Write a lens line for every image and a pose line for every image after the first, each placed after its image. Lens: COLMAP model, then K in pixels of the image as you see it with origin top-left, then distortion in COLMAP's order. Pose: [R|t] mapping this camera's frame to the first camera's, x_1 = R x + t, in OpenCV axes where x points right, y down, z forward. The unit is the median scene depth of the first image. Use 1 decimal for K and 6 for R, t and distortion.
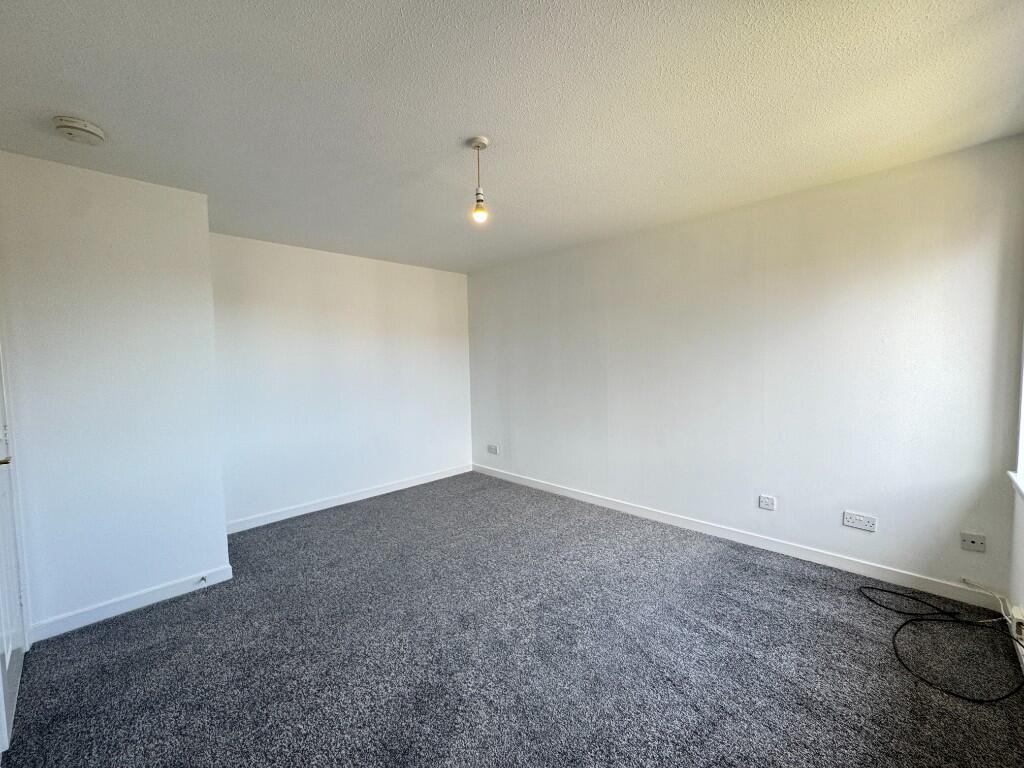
lens RADIAL K [[410.1, 0, 511.5], [0, 410.1, 385.7], [0, 0, 1]] dist [-0.001516, -0.000185]
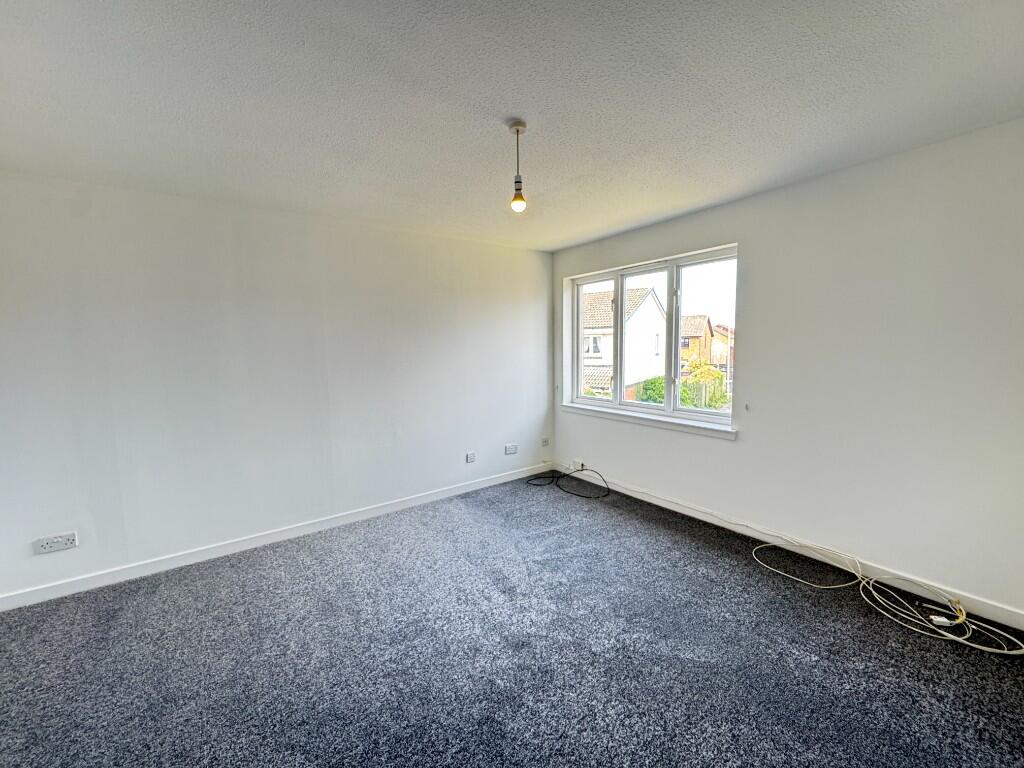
lens RADIAL K [[410.1, 0, 509.4], [0, 410.1, 386.0], [0, 0, 1]] dist [-0.001516, -0.000185]
pose [[0.168003, -0.082388, 0.982338, -0.736748], [0.076738, 0.994571, 0.070290, -0.049371], [-0.982795, 0.063574, 0.173413, 0.622795]]
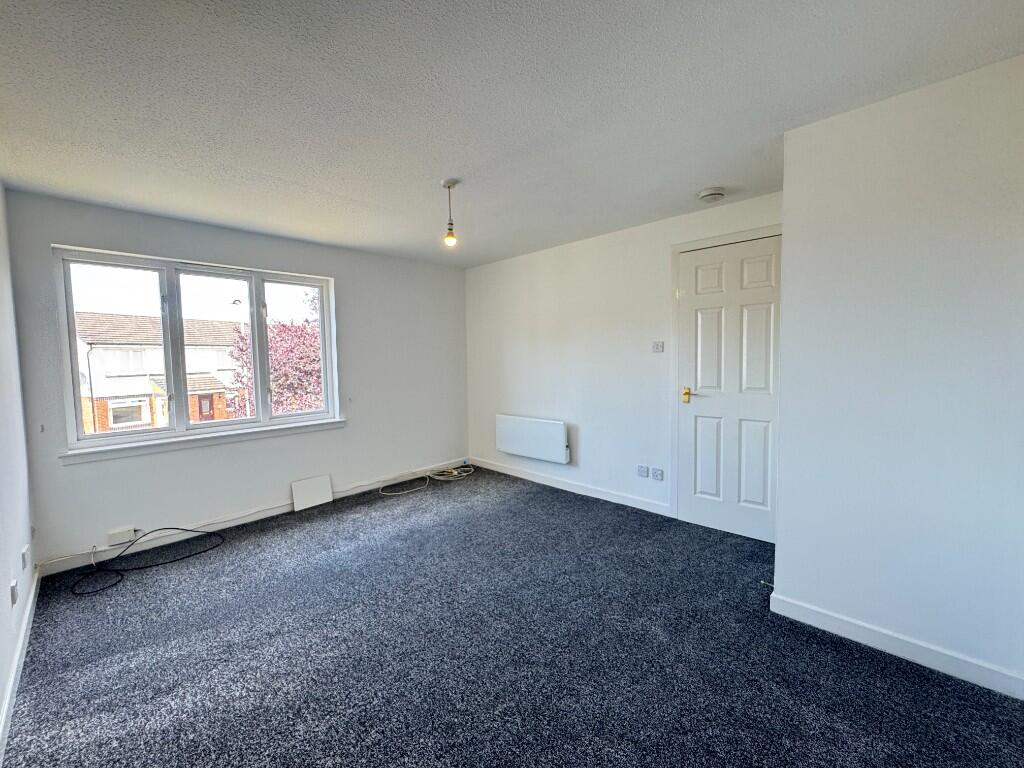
lens RADIAL K [[410.1, 0, 514.8], [0, 410.1, 381.8], [0, 0, 1]] dist [-0.001516, -0.000185]
pose [[-0.999172, 0.039447, -0.009932, -0.173210], [0.037946, 0.991821, 0.121863, -0.091615], [0.014658, 0.121385, -0.992497, 1.639662]]
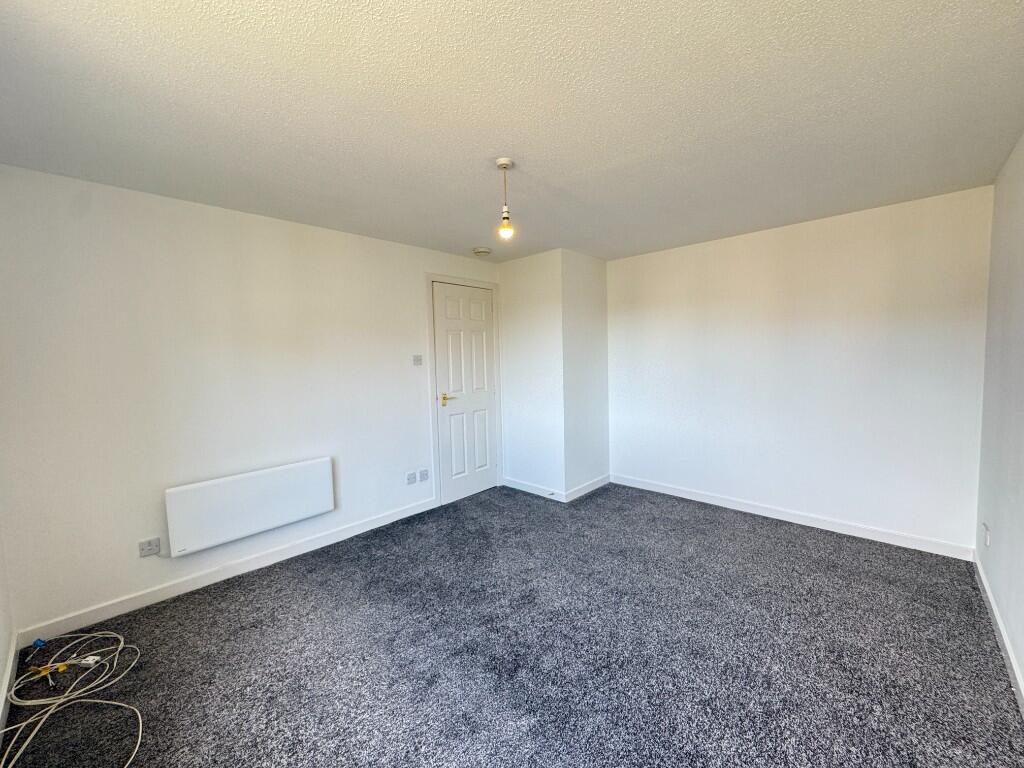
lens RADIAL K [[410.1, 0, 509.1], [0, 410.1, 380.9], [0, 0, 1]] dist [-0.001516, -0.000185]
pose [[0.020400, 0.077743, -0.996765, 0.724269], [-0.038985, 0.996276, 0.076907, -0.075719], [0.999032, 0.037290, 0.023355, 0.699753]]
